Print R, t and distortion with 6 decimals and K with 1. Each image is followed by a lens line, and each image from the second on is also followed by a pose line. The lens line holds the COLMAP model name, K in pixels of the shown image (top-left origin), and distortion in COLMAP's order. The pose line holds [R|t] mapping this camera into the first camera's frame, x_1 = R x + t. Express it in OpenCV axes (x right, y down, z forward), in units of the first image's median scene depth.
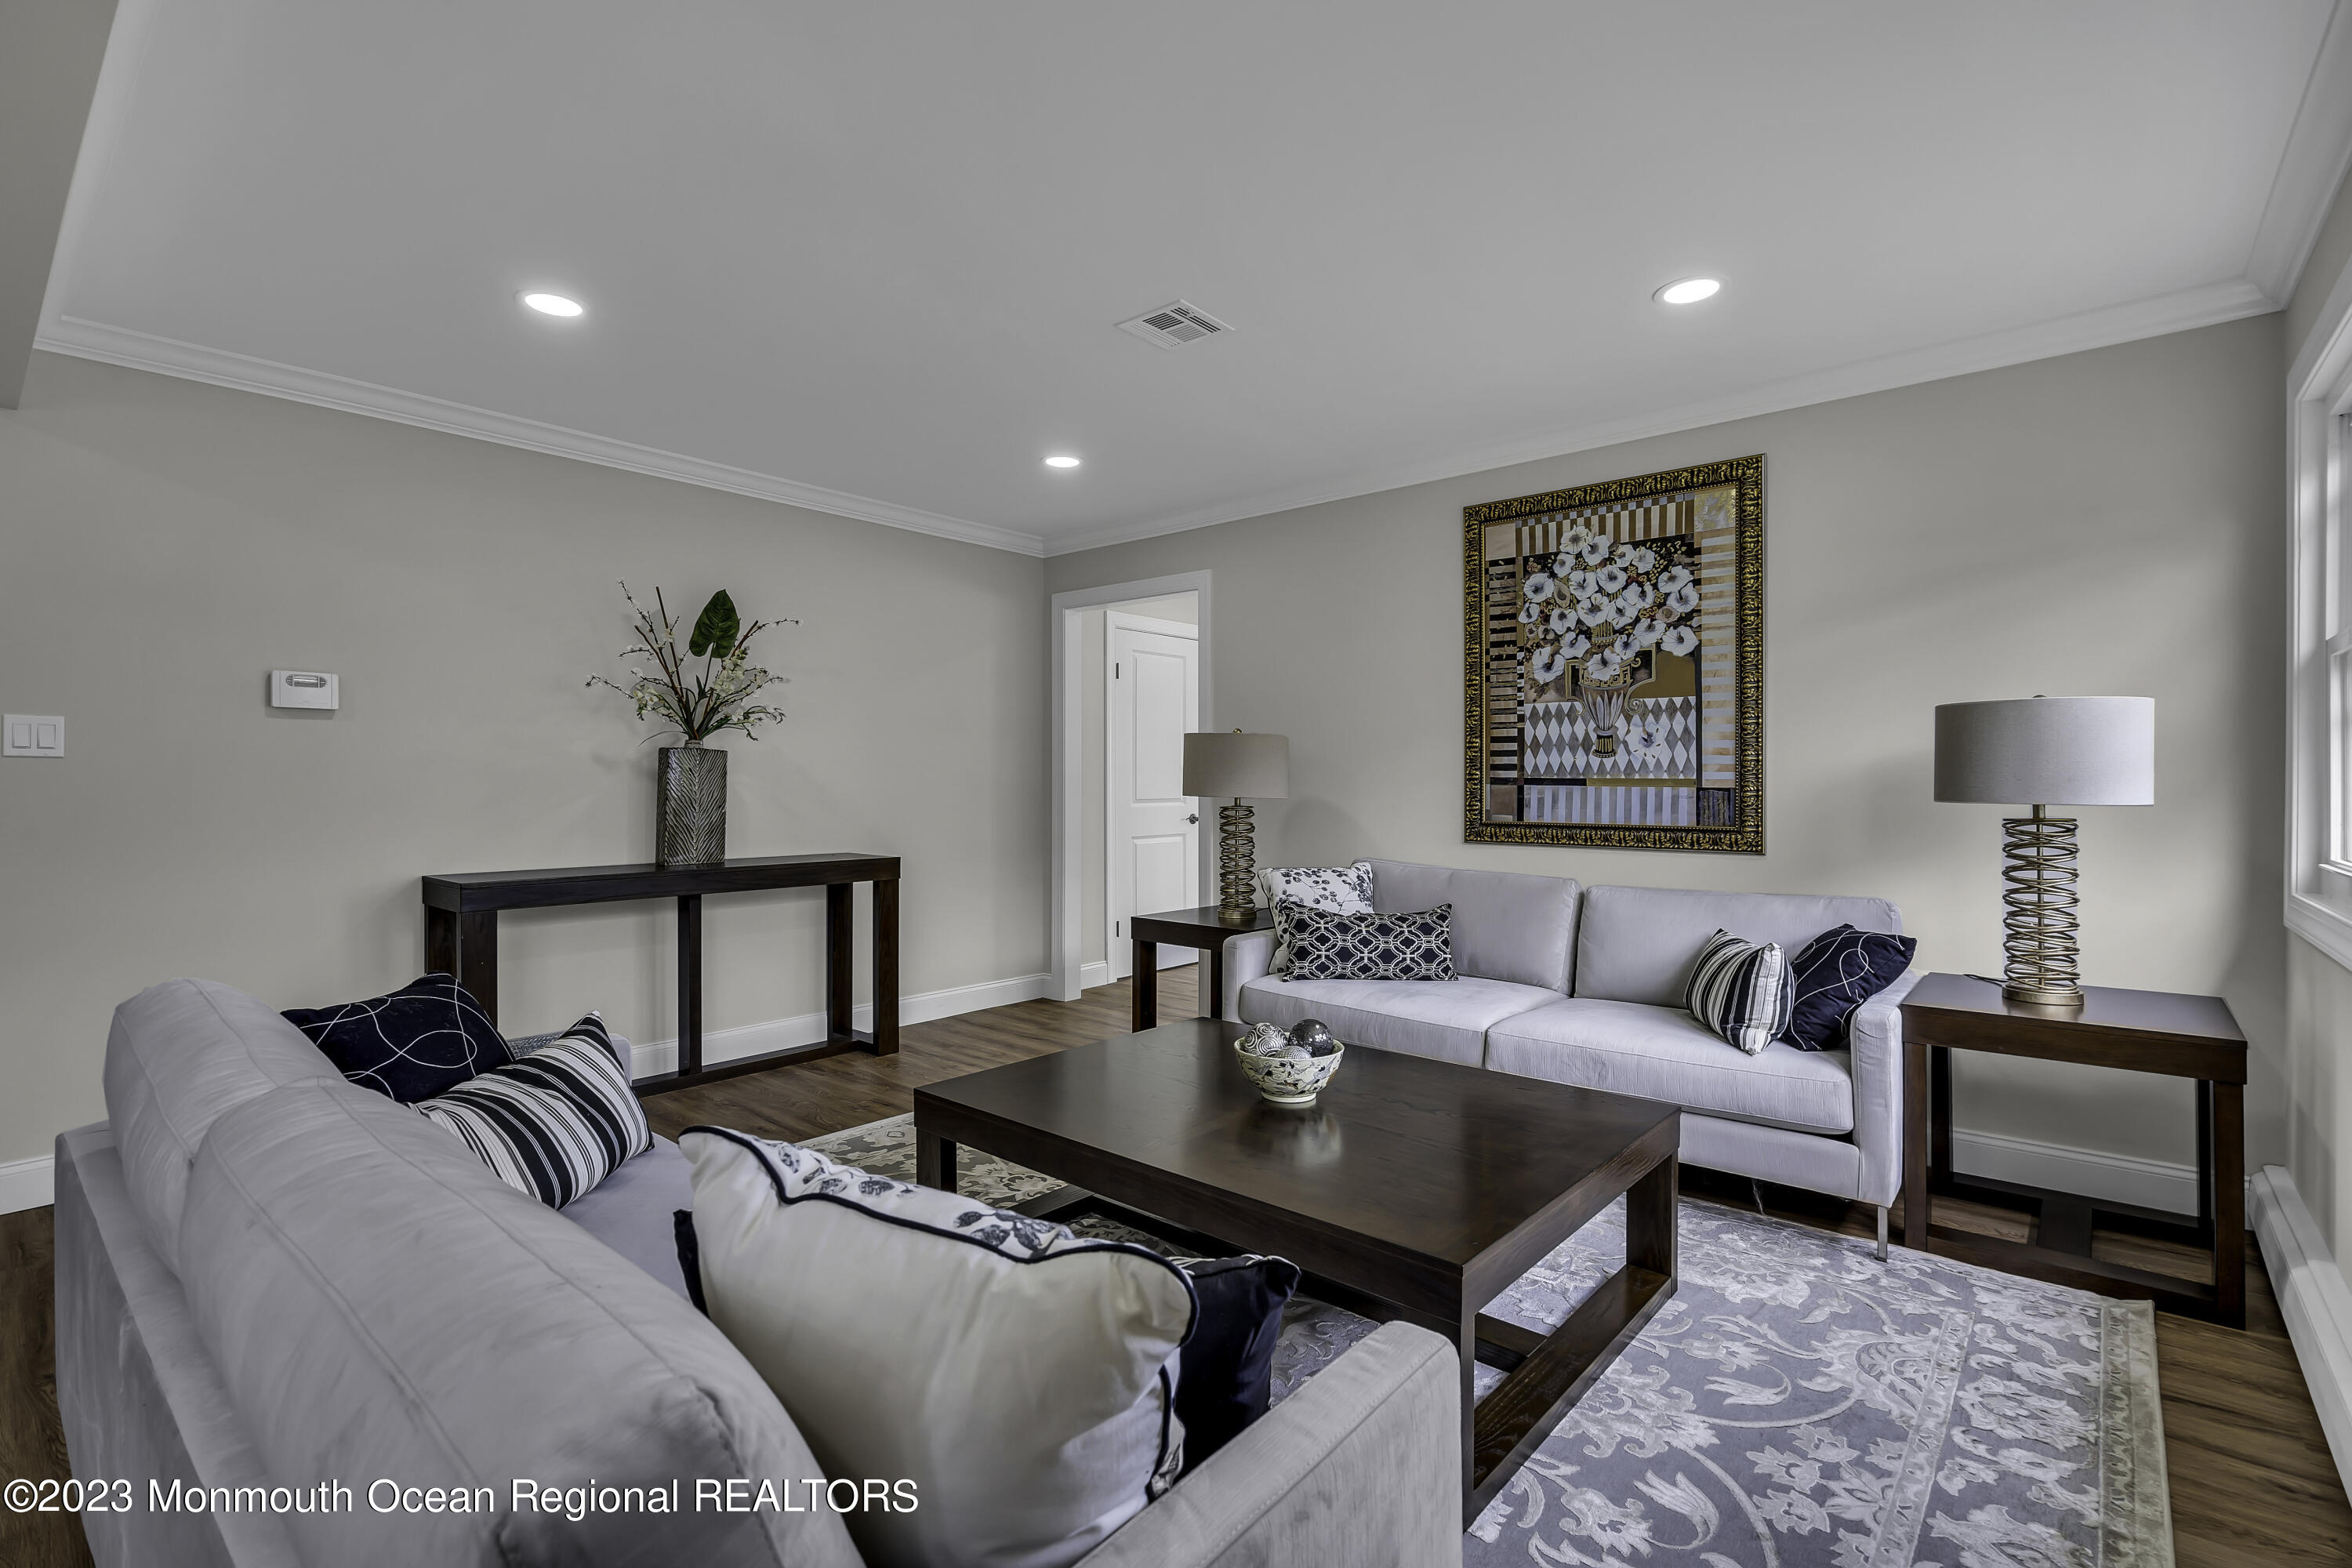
lens RADIAL K [[1066.9, 0, 1170.4], [0, 1066.9, 780.7], [0, 0, 1]] dist [-0.004527, 0.000574]
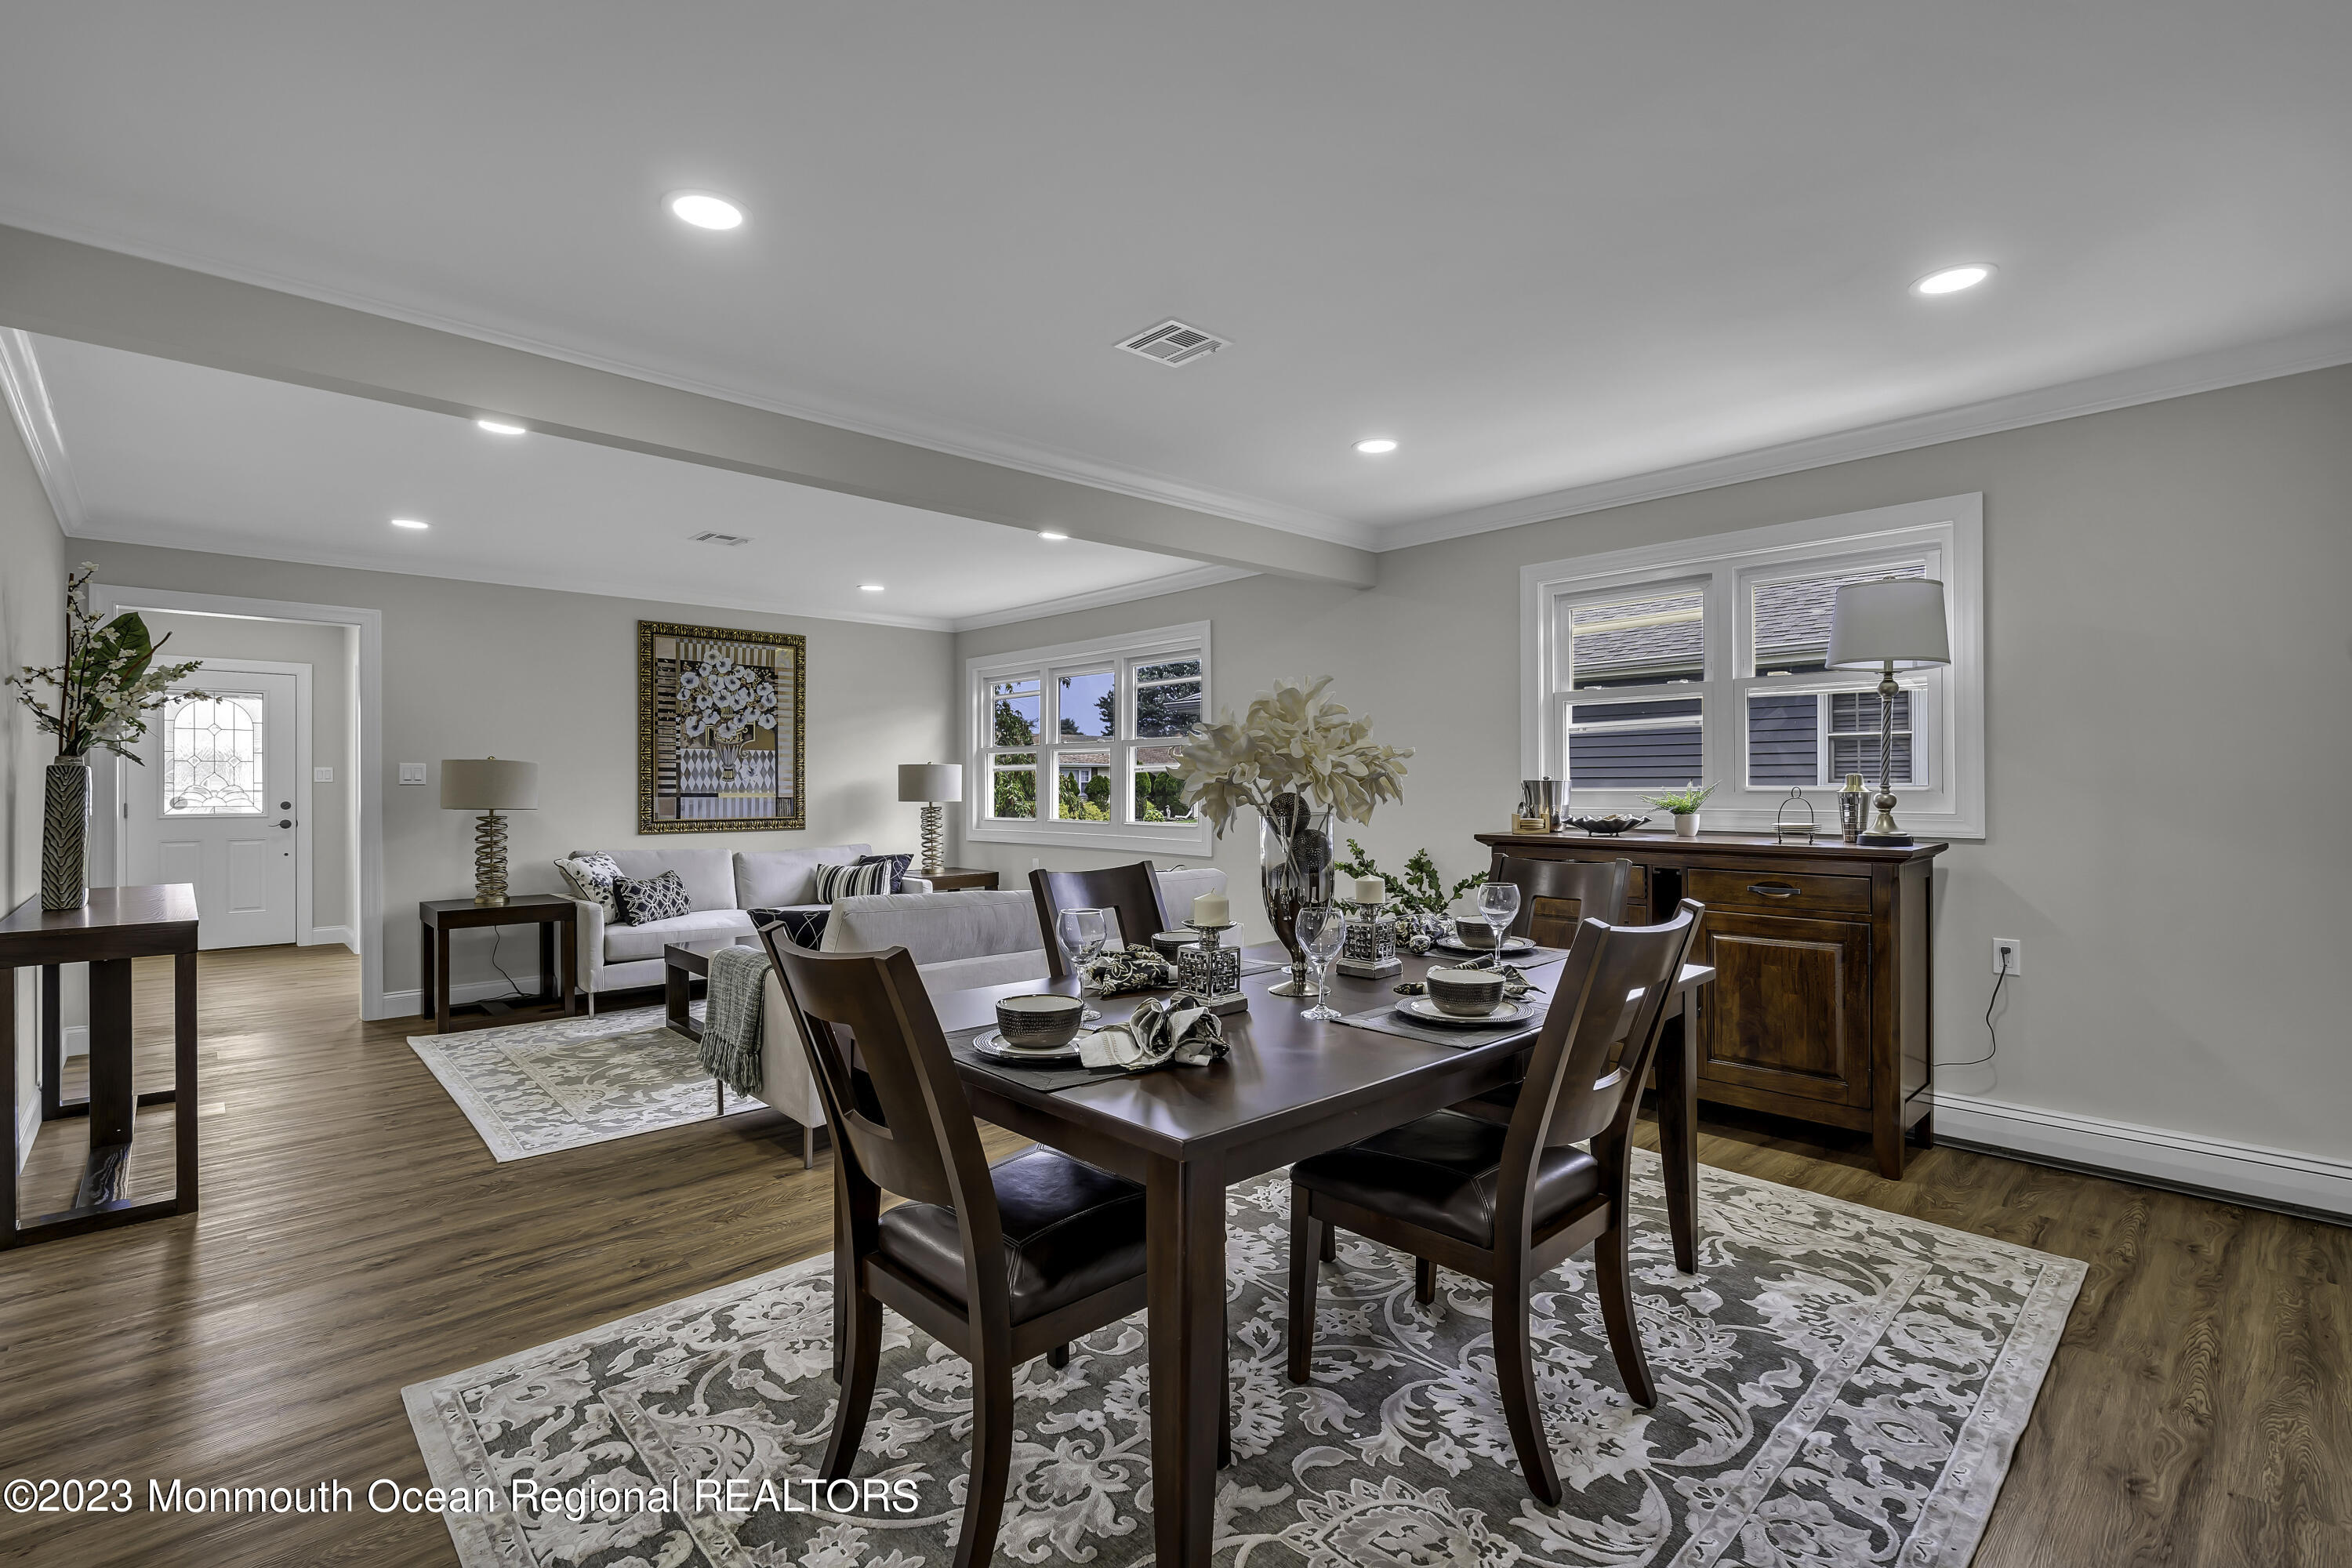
lens RADIAL K [[1066.9, 0, 1186.9], [0, 1066.9, 785.9], [0, 0, 1]] dist [-0.004527, 0.000574]
pose [[0.103022, -0.004500, 0.994669, -1.310078], [0.000122, 0.999990, 0.004511, -0.022356], [-0.994679, -0.000343, 0.103022, 0.043820]]
